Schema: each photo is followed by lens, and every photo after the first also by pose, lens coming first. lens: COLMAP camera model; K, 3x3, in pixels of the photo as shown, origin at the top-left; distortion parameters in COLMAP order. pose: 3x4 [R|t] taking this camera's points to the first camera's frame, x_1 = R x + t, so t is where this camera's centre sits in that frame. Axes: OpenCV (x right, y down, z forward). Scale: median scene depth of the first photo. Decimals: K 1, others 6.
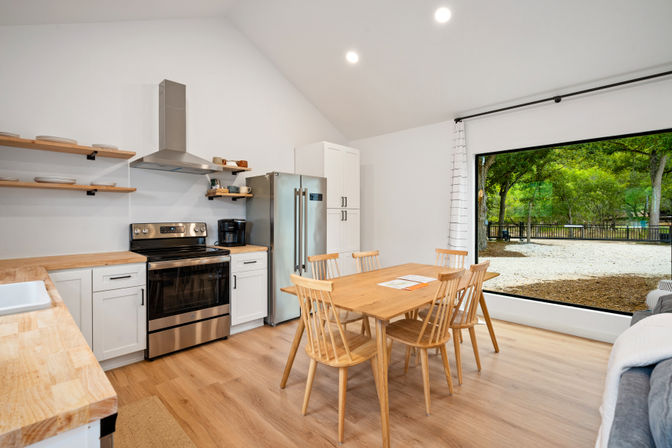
lens RADIAL K [[320.1, 0, 336.0], [0, 320.1, 224.0], [0, 0, 1]] dist [0.001490, 0.000437]
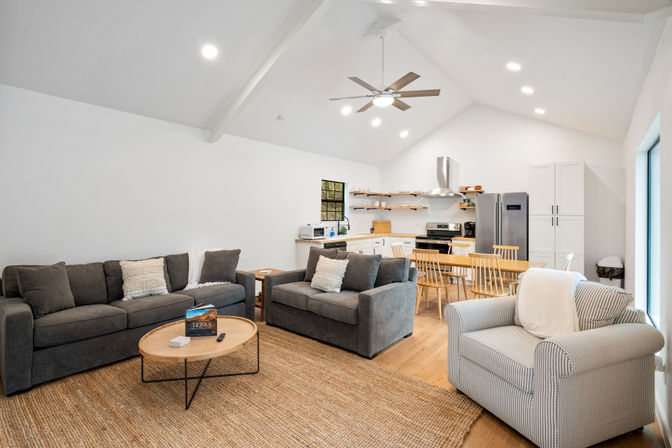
lens RADIAL K [[320.1, 0, 336.0], [0, 320.1, 224.0], [0, 0, 1]] dist [0.001490, 0.000437]
pose [[0.085824, 0.028679, -0.995897, 1.475294], [-0.028957, 0.999235, 0.026280, -0.032241], [0.995889, 0.026583, 0.086589, 0.139830]]
